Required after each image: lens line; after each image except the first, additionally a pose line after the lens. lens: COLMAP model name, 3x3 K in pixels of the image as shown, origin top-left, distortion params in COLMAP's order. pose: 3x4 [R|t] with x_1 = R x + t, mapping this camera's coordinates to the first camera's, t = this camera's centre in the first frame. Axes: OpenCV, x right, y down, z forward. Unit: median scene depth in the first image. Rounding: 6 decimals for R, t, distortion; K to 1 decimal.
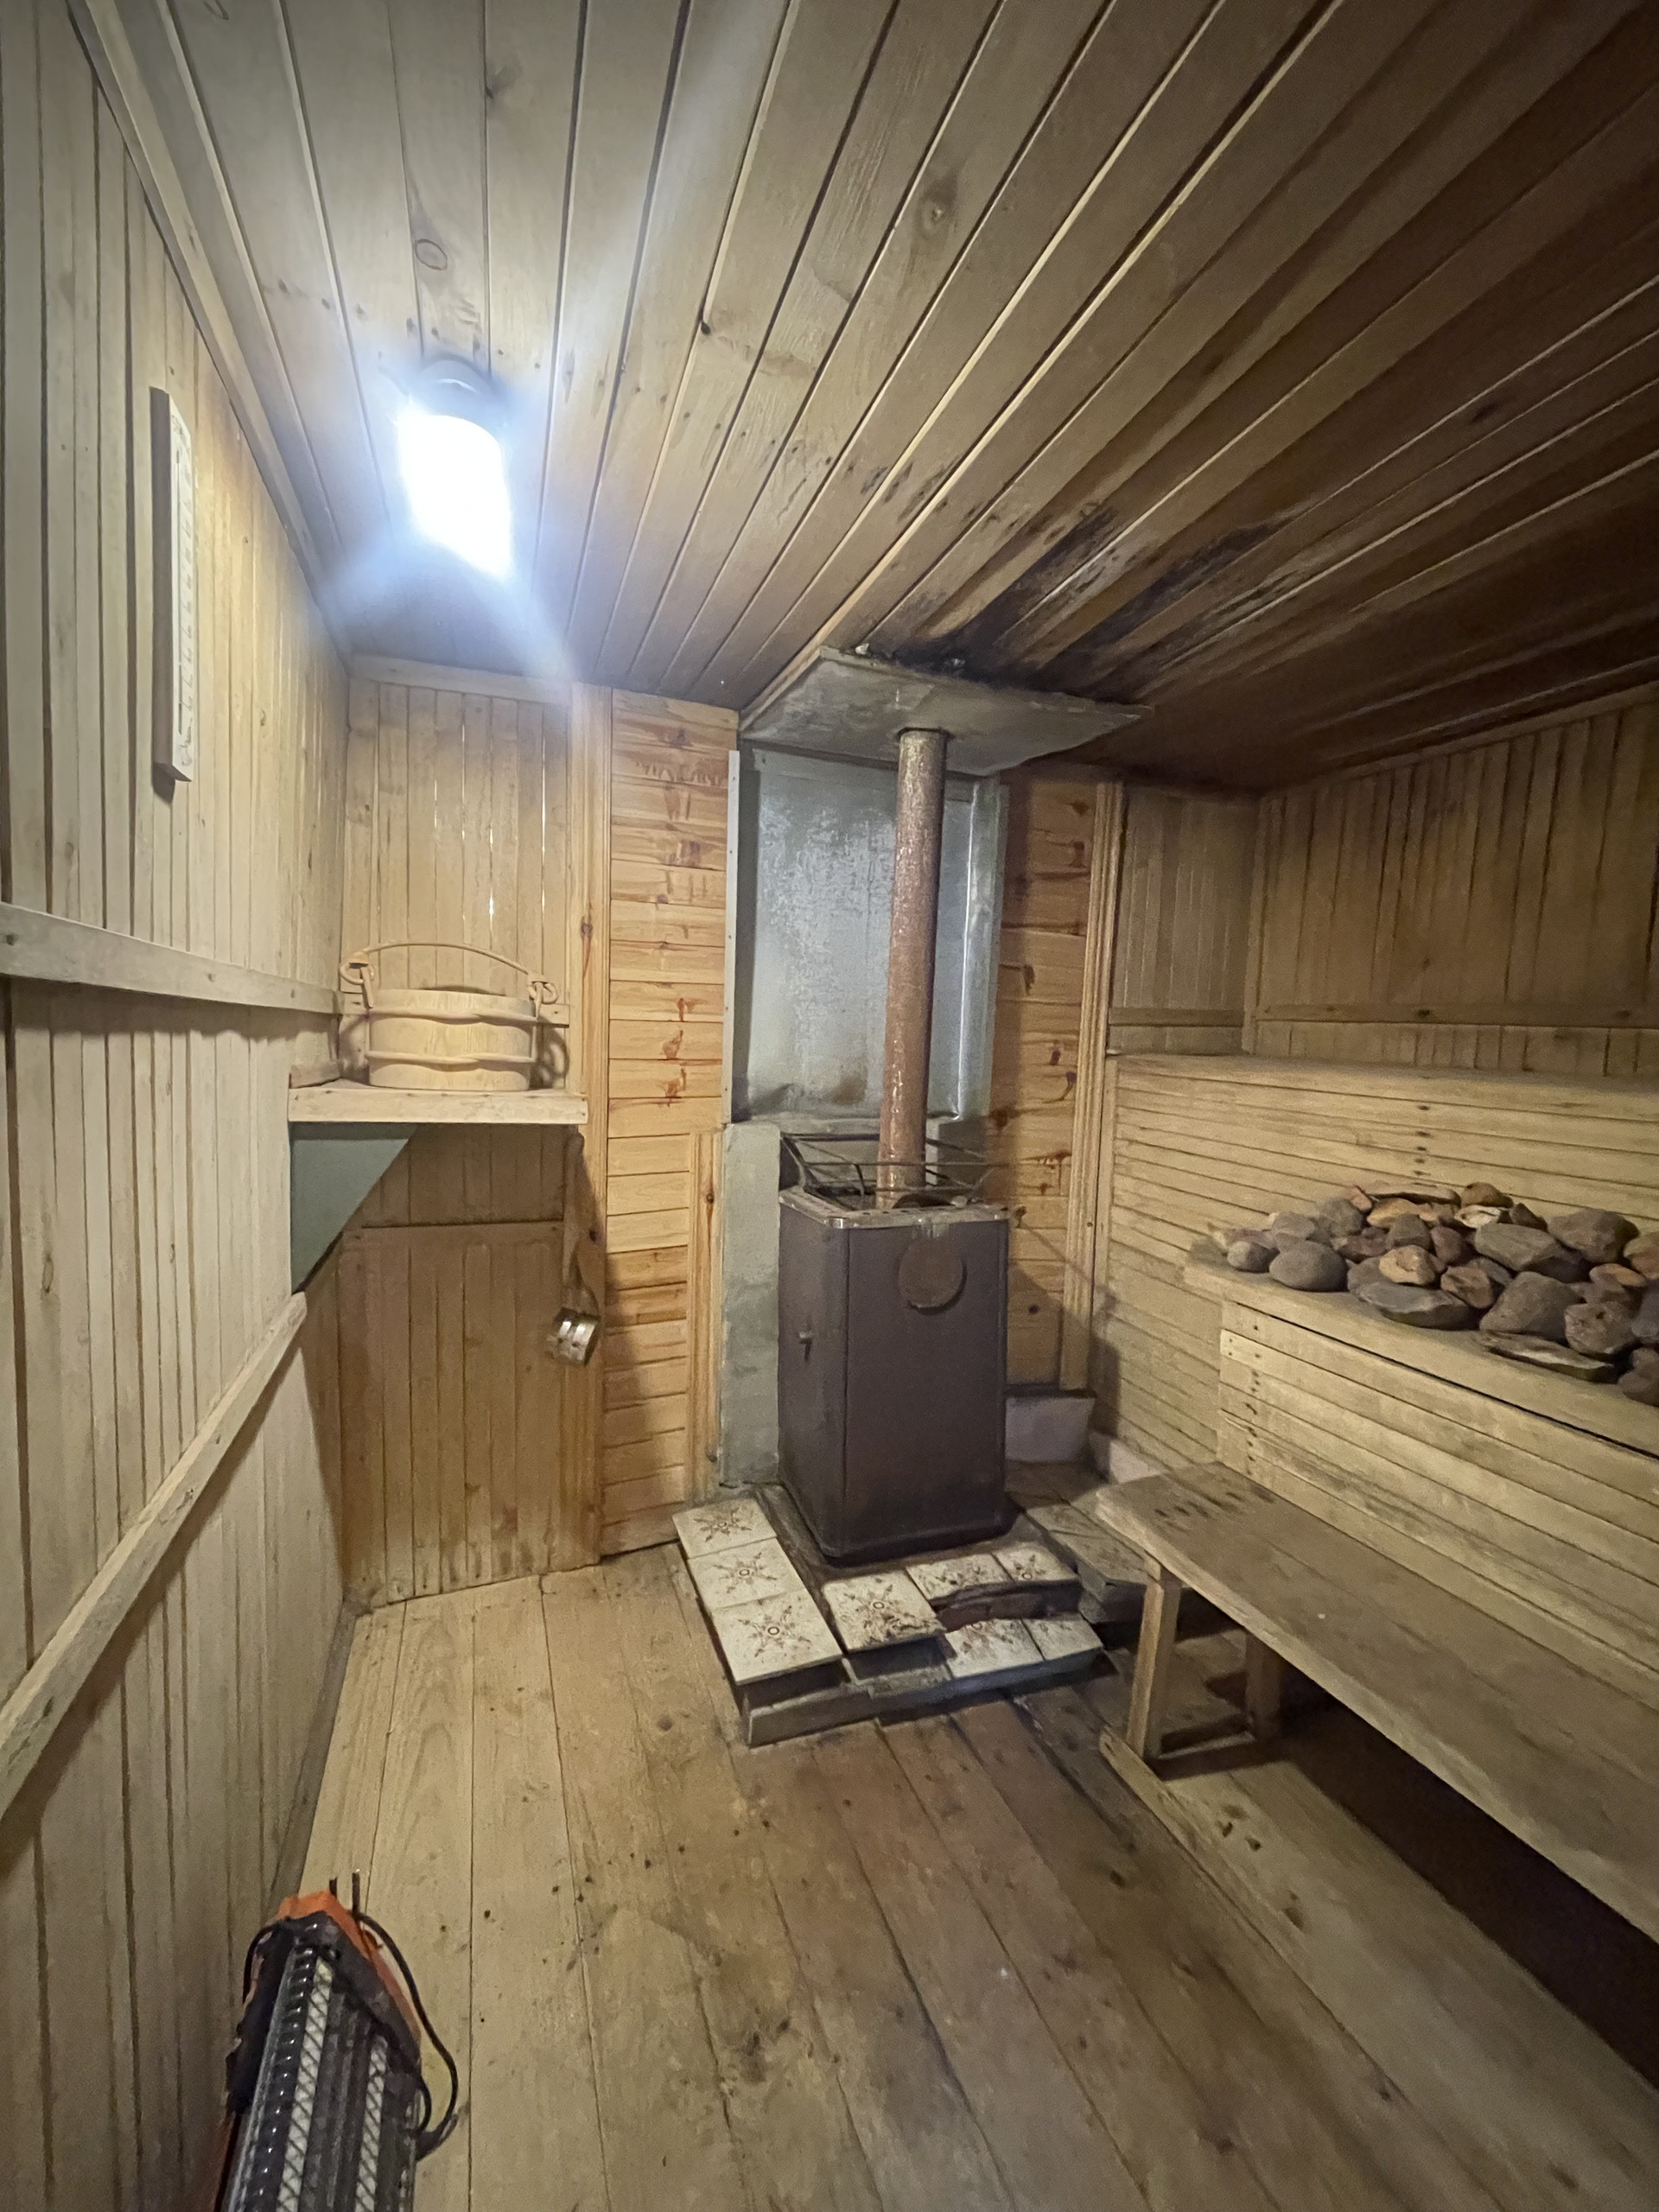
lens RADIAL K [[894.4, 0, 824.7], [0, 894.4, 1108.9], [0, 0, 1]] dist [-0.003315, 0.000662]
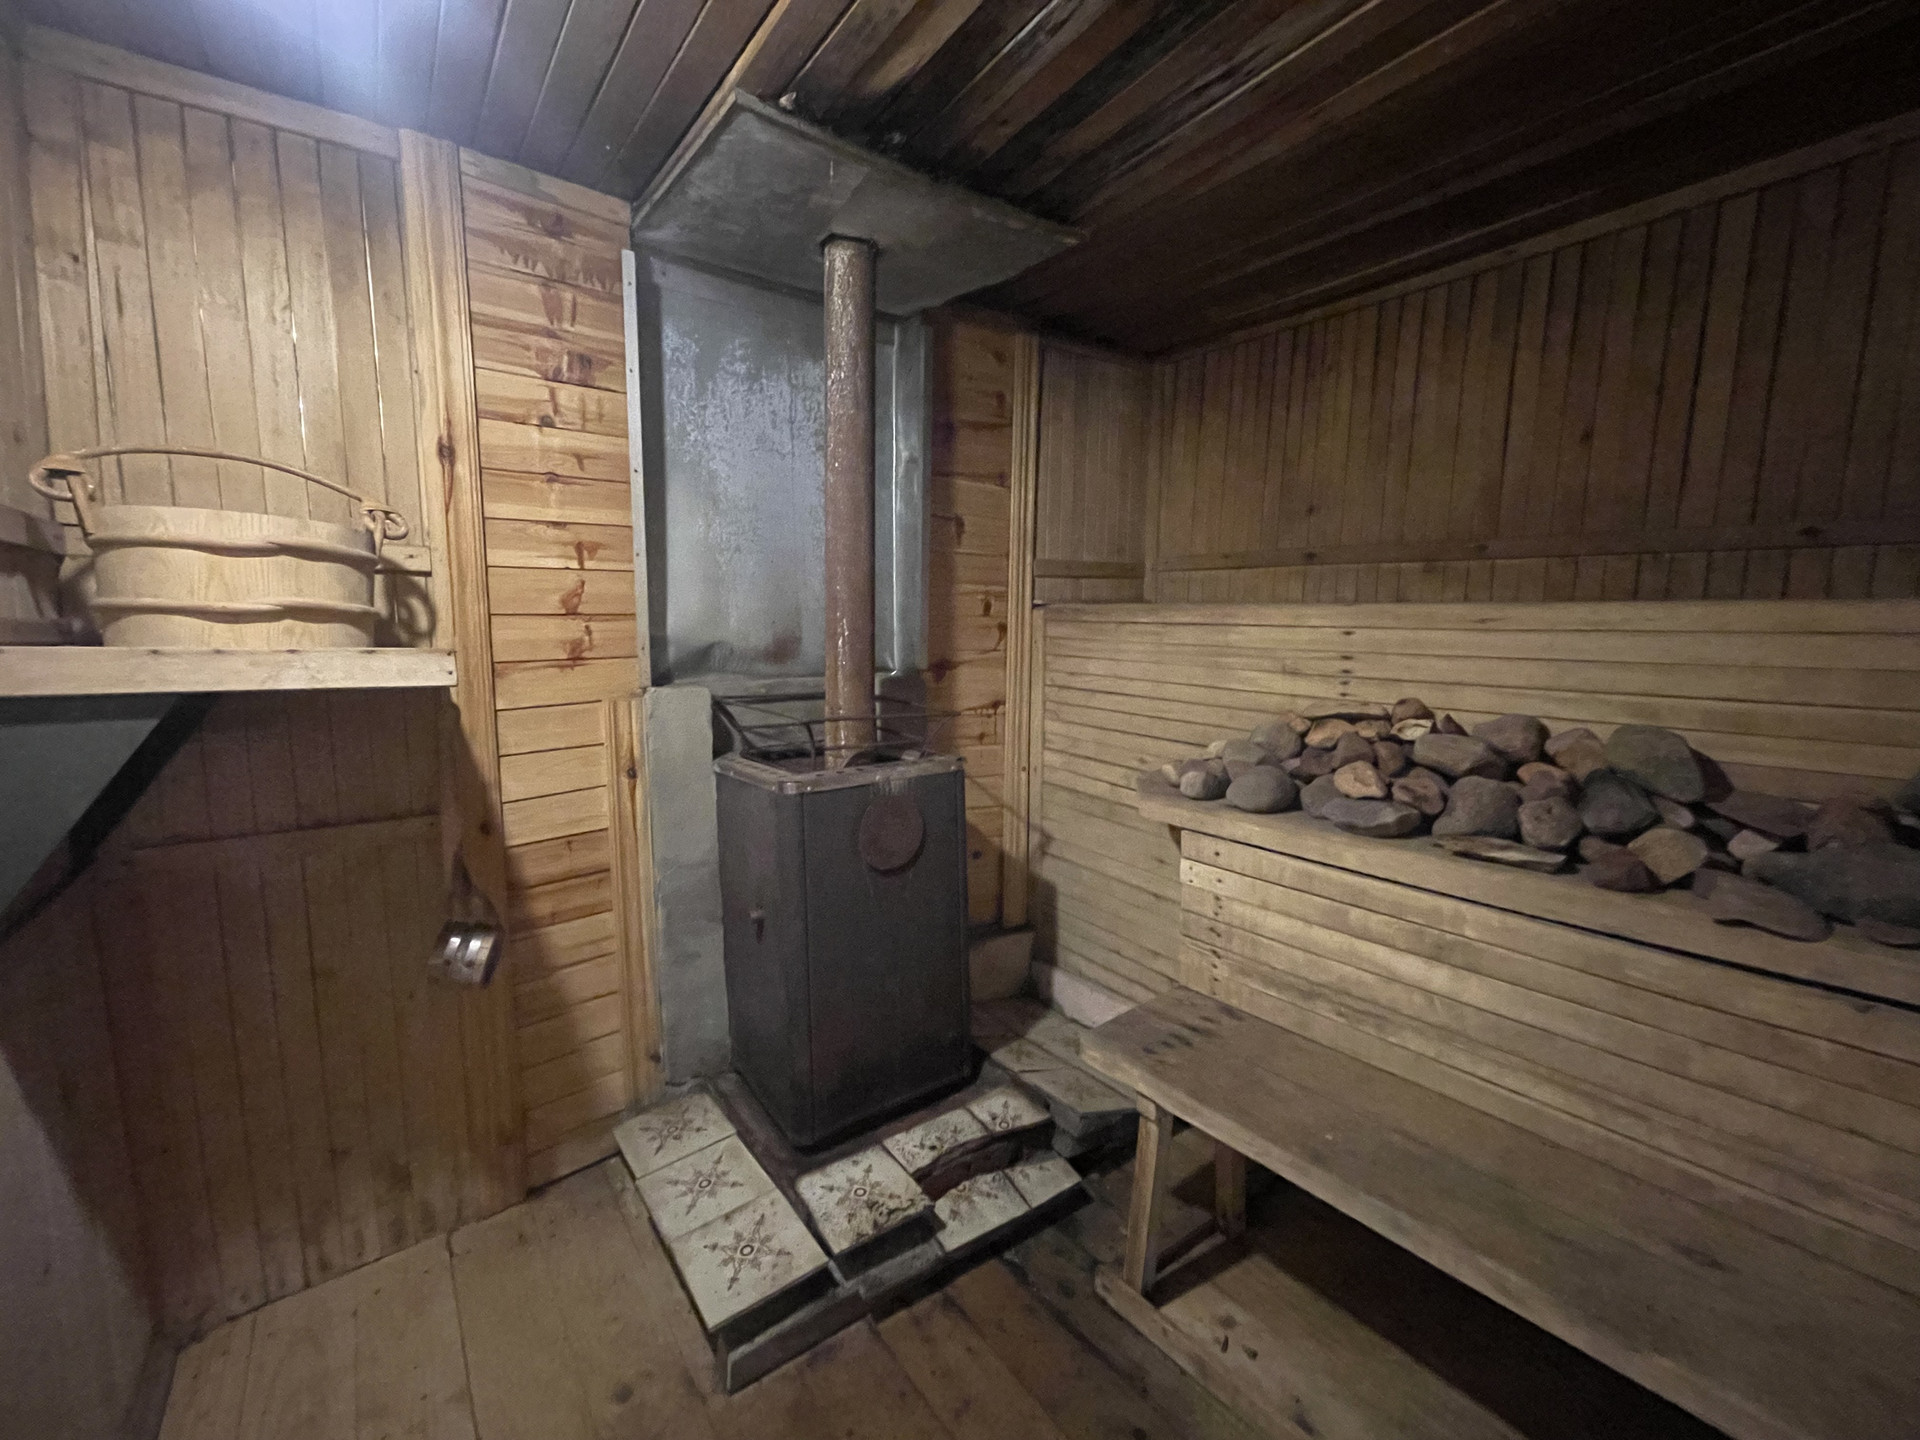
lens RADIAL K [[776.4, 0, 954.7], [0, 776.4, 718.6], [0, 0, 1]] dist [-0.003315, 0.000662]
pose [[0.959230, -0.060611, 0.276052, -0.036817], [0.048263, 0.997516, 0.051312, 0.026989], [-0.278476, -0.035896, 0.959772, 0.208541]]
